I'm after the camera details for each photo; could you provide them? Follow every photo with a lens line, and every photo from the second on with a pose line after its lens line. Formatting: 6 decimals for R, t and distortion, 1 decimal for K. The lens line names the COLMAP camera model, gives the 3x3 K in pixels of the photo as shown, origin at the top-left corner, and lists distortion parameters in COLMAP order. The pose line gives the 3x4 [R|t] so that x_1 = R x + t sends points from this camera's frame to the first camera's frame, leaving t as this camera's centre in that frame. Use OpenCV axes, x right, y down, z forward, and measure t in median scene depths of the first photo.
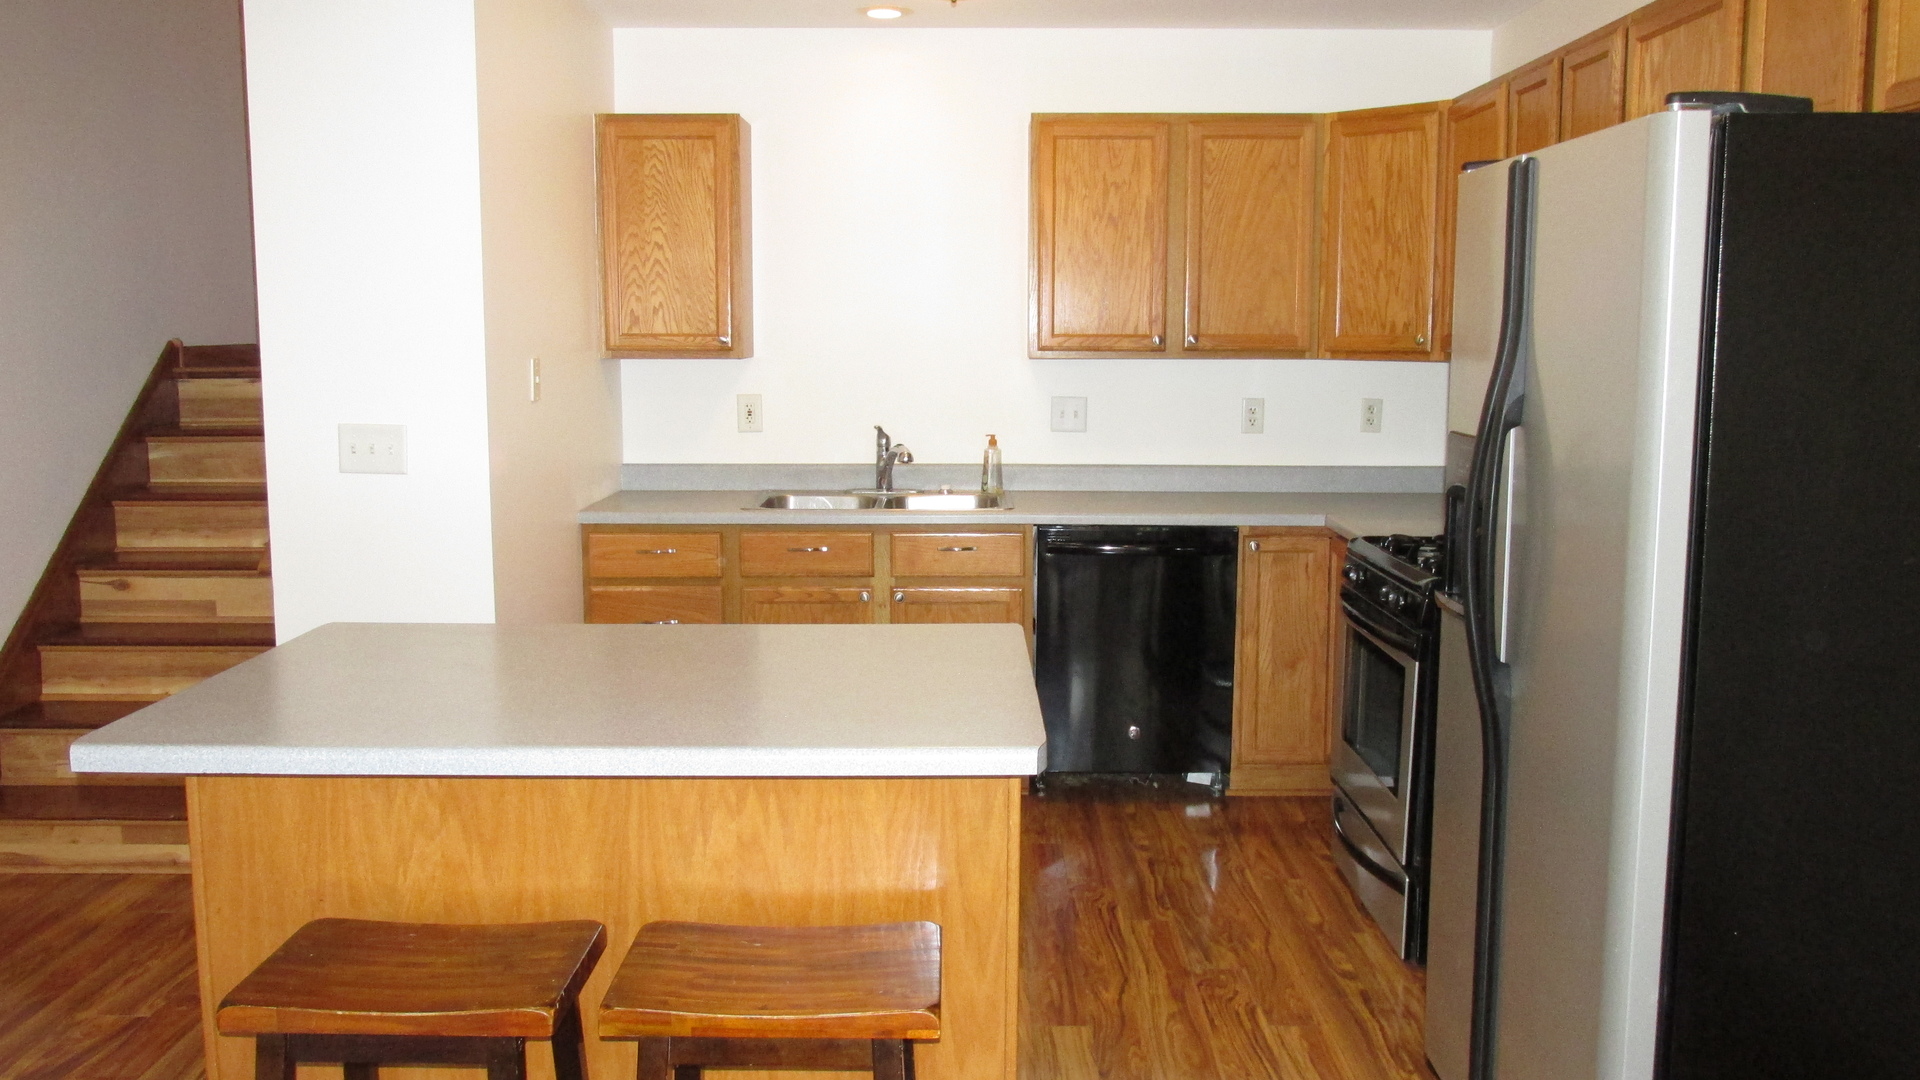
lens RADIAL K [[1585.8, 0, 960.0], [0, 1585.8, 540.0], [0, 0, 1]] dist [-0.029871, 0.002156]
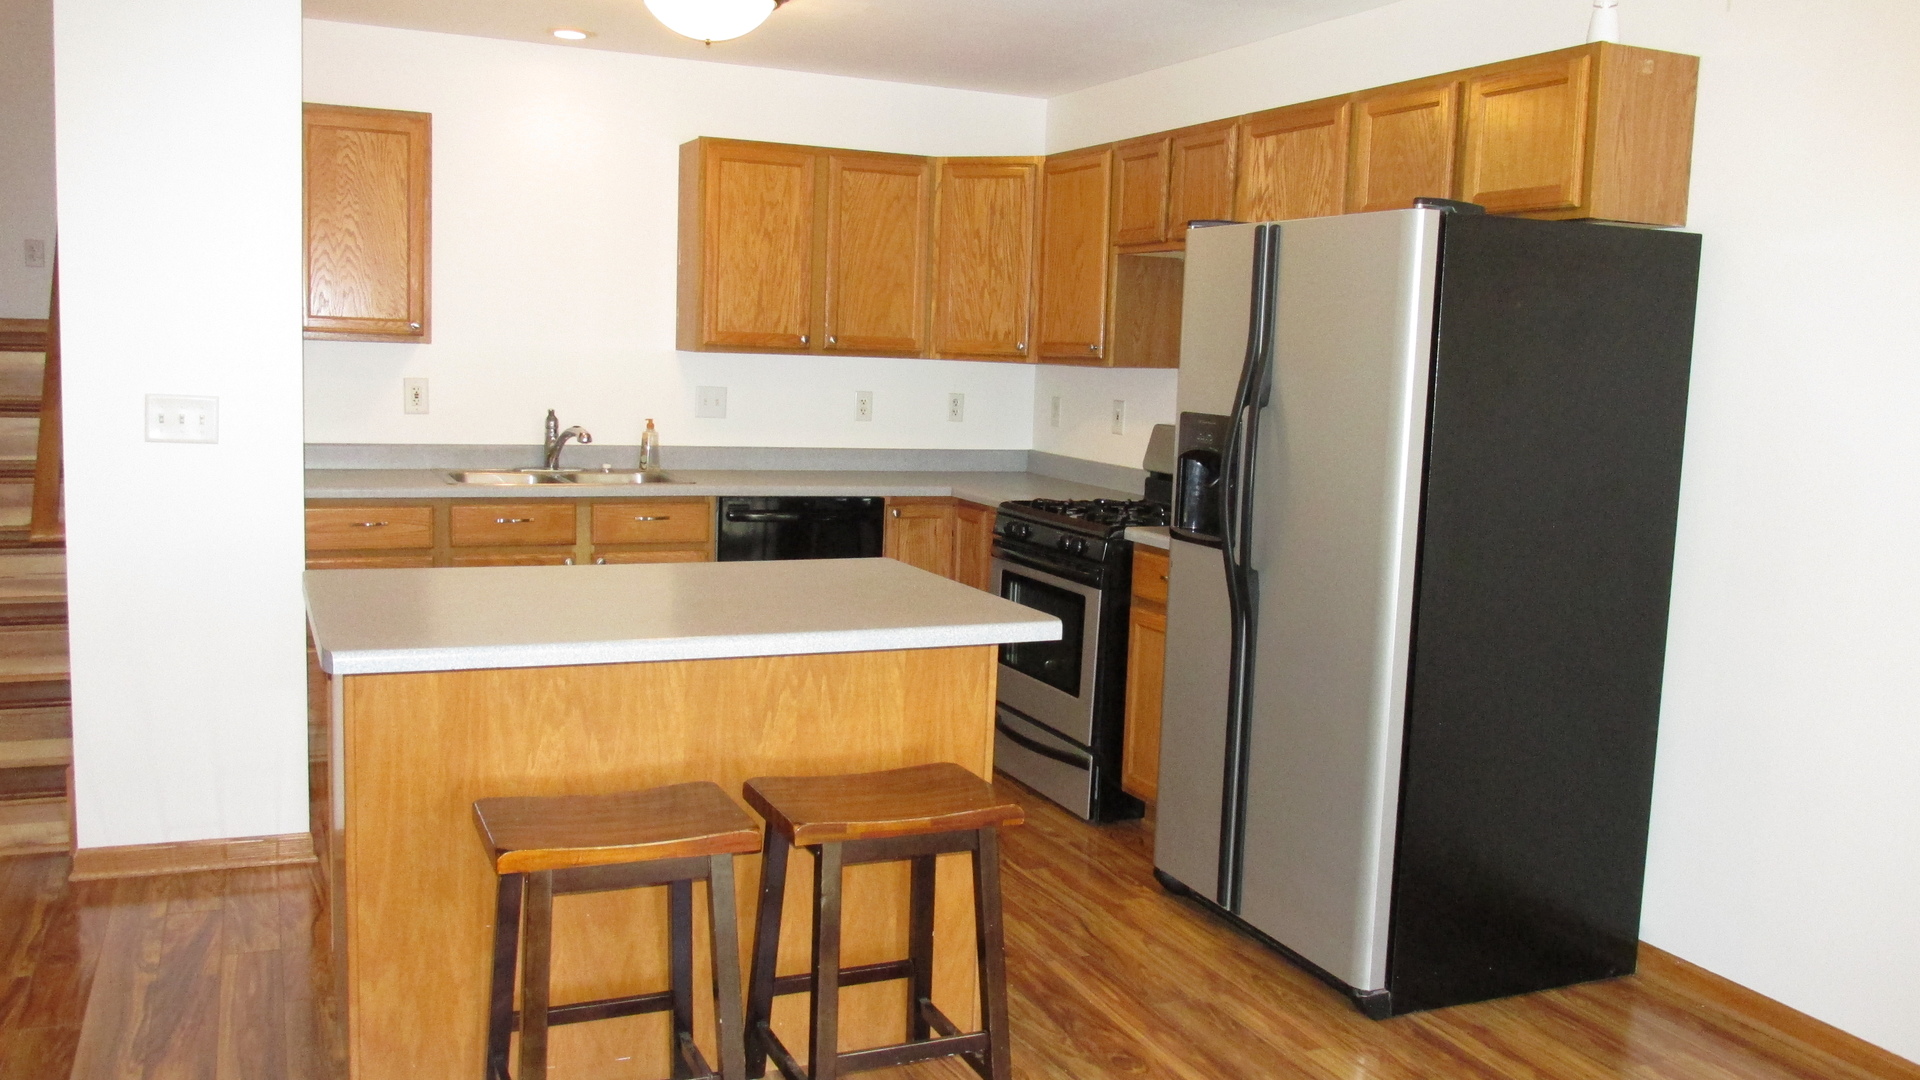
lens RADIAL K [[1585.8, 0, 960.0], [0, 1585.8, 540.0], [0, 0, 1]] dist [-0.029871, 0.002156]
pose [[0.910571, -0.017035, 0.413002, -0.260136], [0.017984, 0.999837, 0.001589, 0.022387], [-0.412962, 0.005981, 0.910729, -0.111902]]
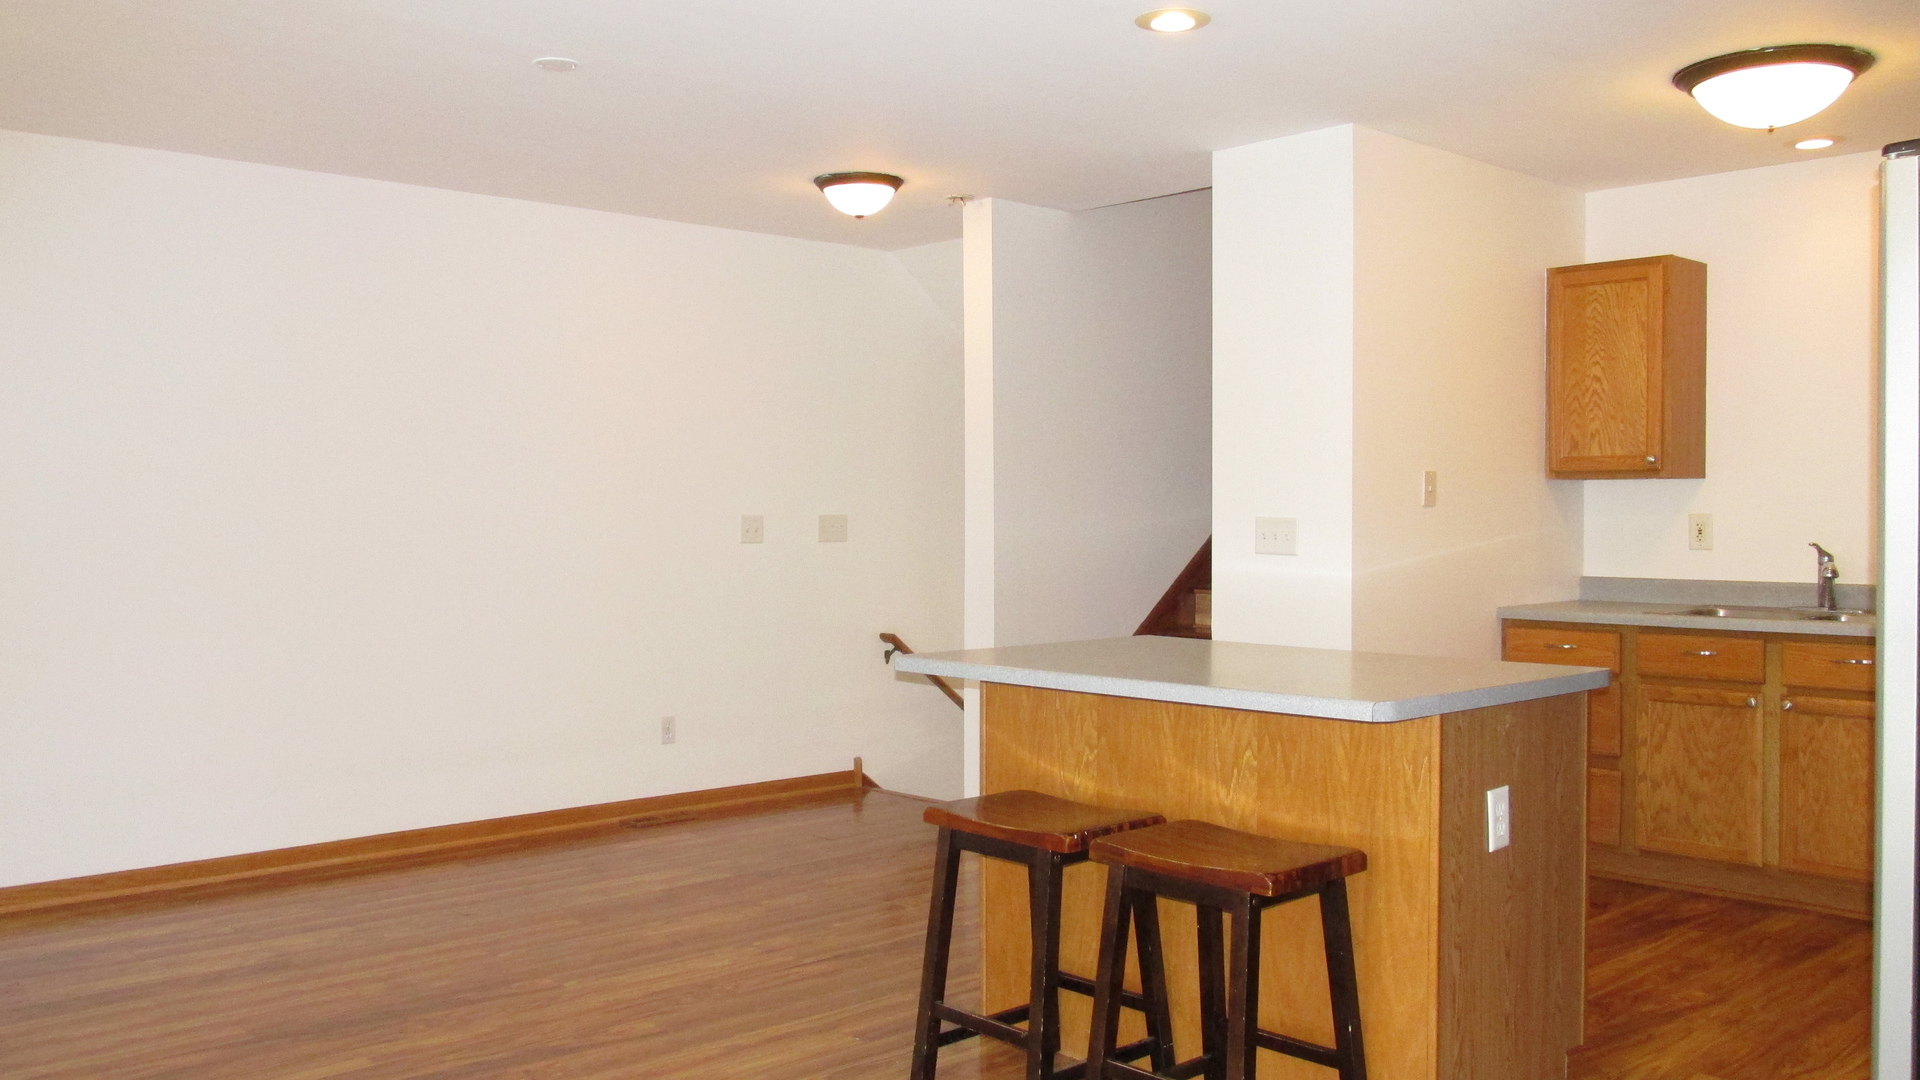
lens RADIAL K [[1585.8, 0, 960.0], [0, 1585.8, 540.0], [0, 0, 1]] dist [-0.029871, 0.002156]
pose [[0.680419, 0.013063, -0.732707, 0.326749], [-0.096236, 0.992775, -0.071669, 0.052034], [0.726477, 0.119278, 0.676760, -0.070892]]
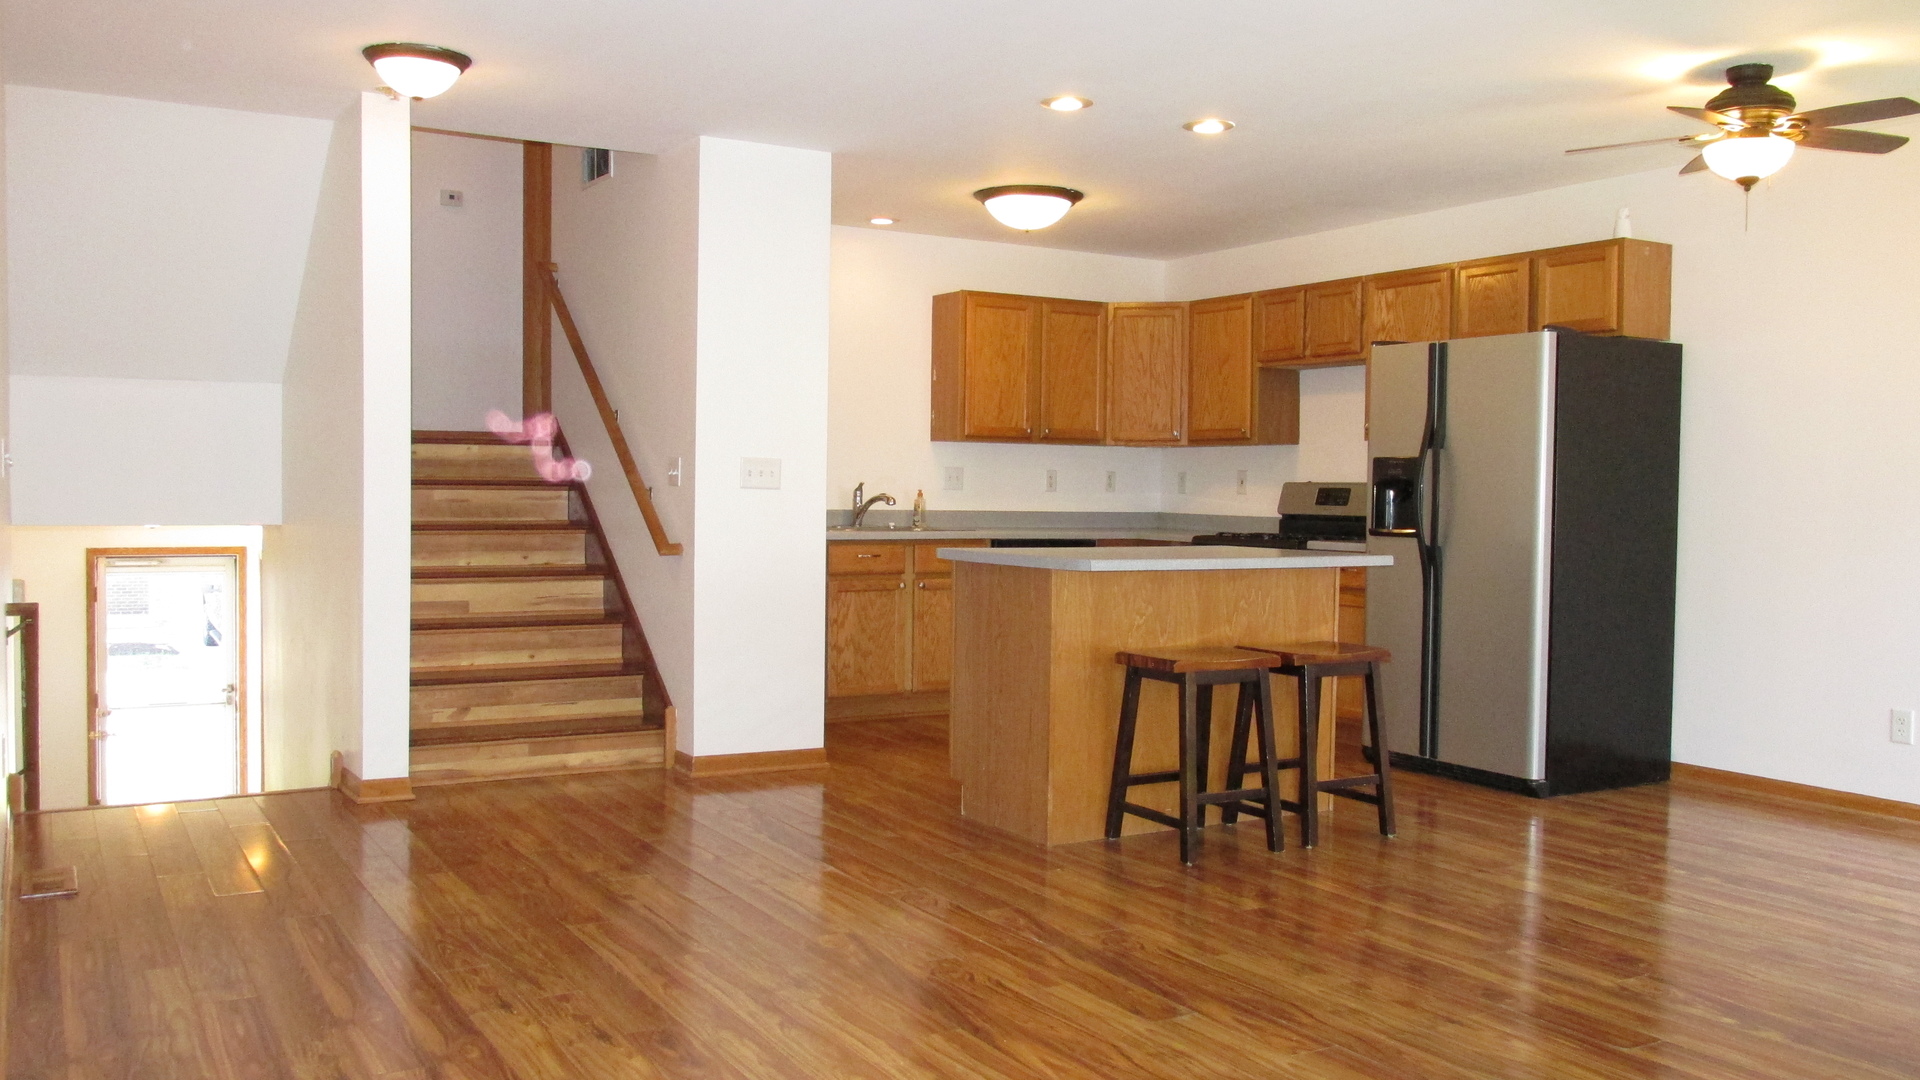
lens RADIAL K [[1608.0, 0, 960.0], [0, 1608.0, 540.0], [0, 0, 1]] dist [-0.006114, -0.001428]
pose [[0.856886, -0.005727, 0.515475, -0.811605], [0.054268, 0.995384, -0.079151, 0.116607], [-0.512642, 0.095797, 0.853241, -0.383620]]
